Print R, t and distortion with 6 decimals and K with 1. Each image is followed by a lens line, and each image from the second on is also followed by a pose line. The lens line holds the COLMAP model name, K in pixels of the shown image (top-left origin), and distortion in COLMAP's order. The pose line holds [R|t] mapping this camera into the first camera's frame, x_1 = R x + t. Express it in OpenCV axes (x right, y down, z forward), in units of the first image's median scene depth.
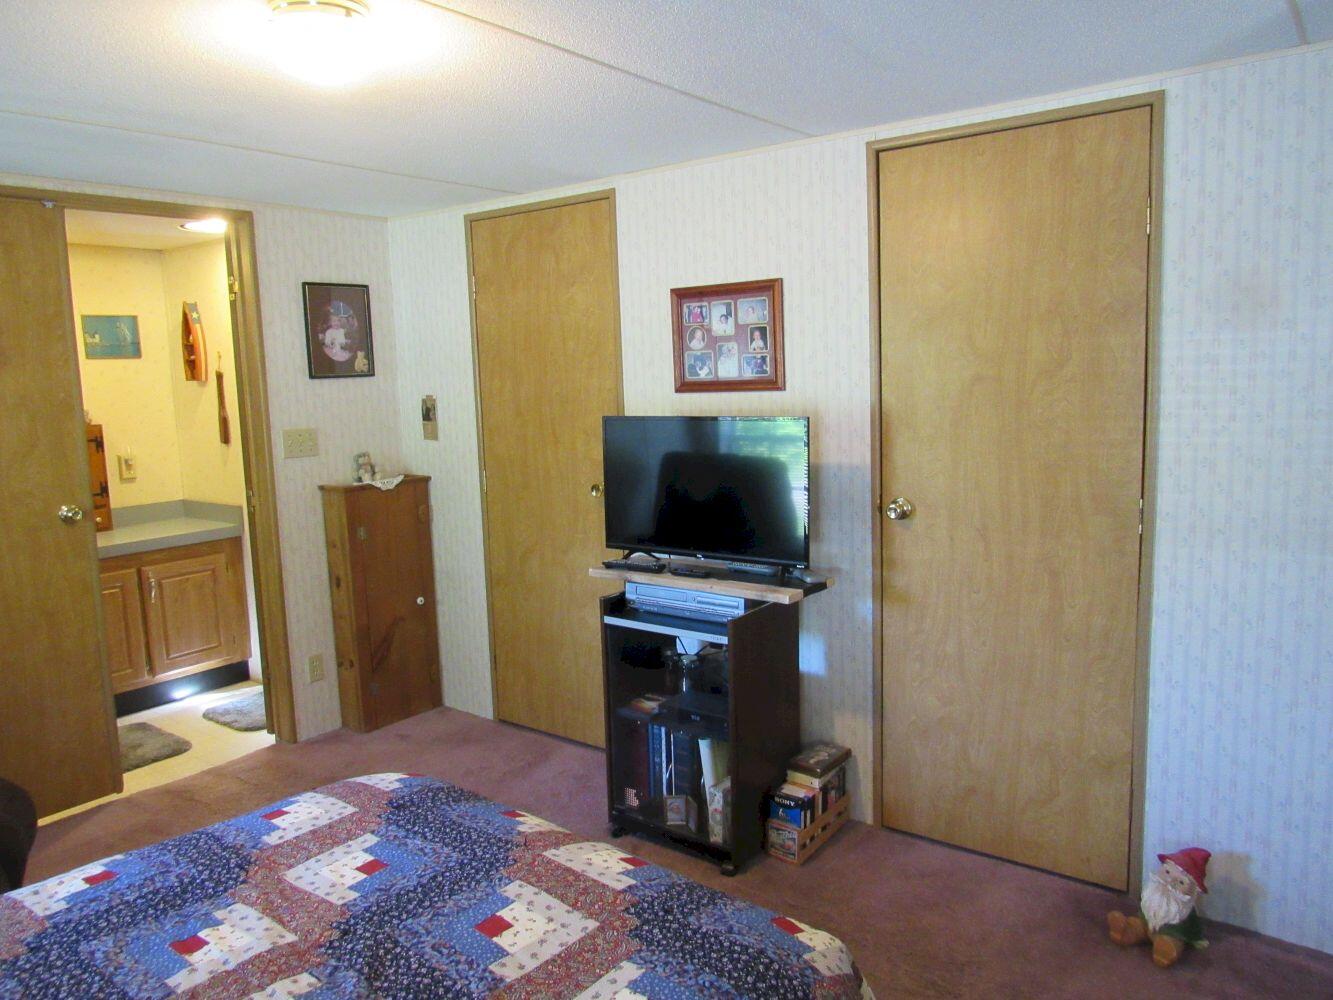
lens RADIAL K [[955.0, 0, 663.4], [0, 955.0, 497.7], [0, 0, 1]] dist [-0.008388, -0.001363]
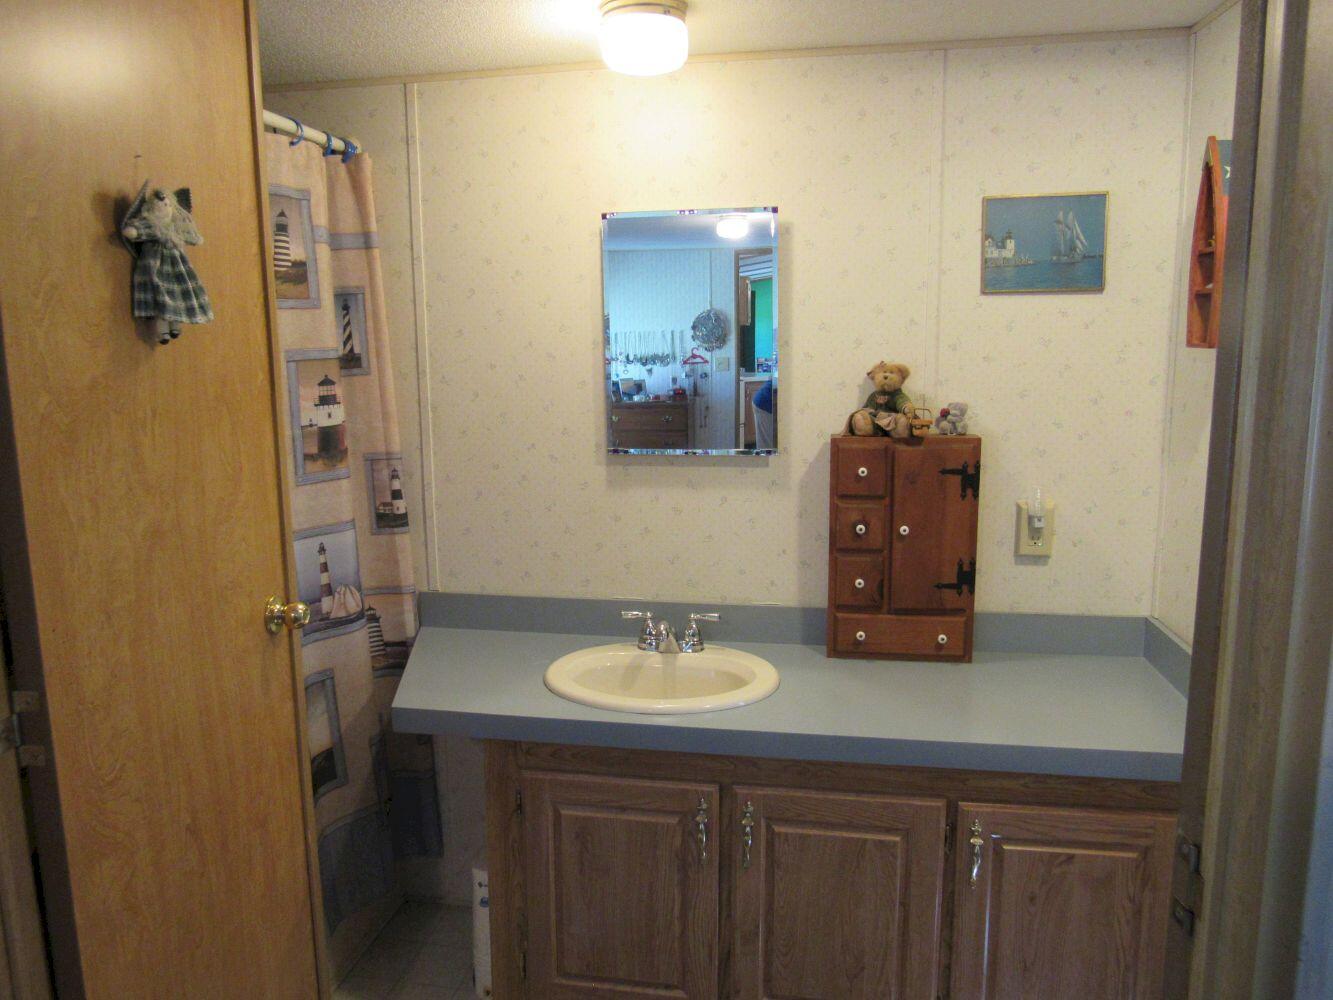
lens RADIAL K [[955.0, 0, 665.4], [0, 955.0, 497.4], [0, 0, 1]] dist [-0.008388, -0.001363]
pose [[0.461589, 0.166441, -0.871340, -0.253860], [-0.125742, 0.984599, 0.121463, -0.084899], [0.878137, 0.053498, 0.475409, 0.644681]]
